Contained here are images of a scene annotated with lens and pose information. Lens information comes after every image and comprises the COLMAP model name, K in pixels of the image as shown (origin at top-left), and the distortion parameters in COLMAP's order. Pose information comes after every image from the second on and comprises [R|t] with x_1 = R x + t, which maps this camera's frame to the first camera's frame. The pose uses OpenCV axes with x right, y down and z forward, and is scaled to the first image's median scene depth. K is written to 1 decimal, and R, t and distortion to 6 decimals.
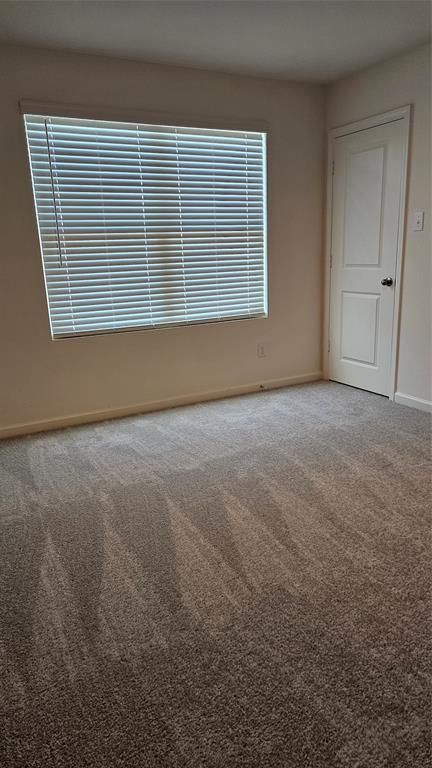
lens RADIAL K [[518.1, 0, 220.8], [0, 518.1, 391.6], [0, 0, 1]] dist [0.056617, -0.045429]
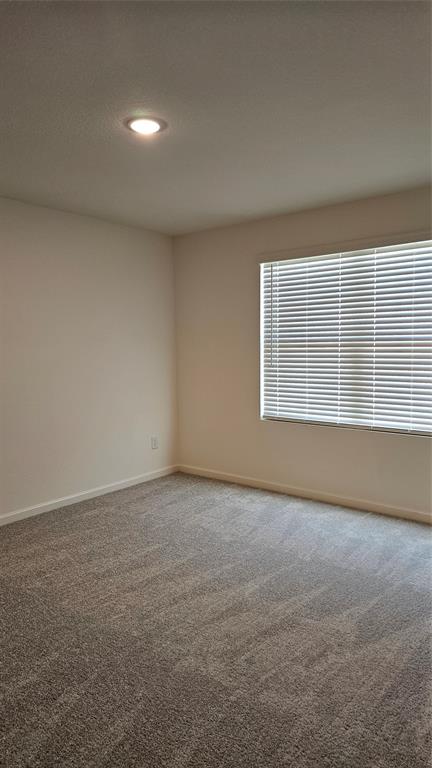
lens RADIAL K [[518.1, 0, 218.7], [0, 518.1, 381.5], [0, 0, 1]] dist [0.056617, -0.045429]
pose [[0.387293, 0.096472, -0.916895, 0.789211], [-0.257039, 0.966376, -0.006894, -0.148078], [0.885401, 0.238348, 0.399068, 0.344000]]
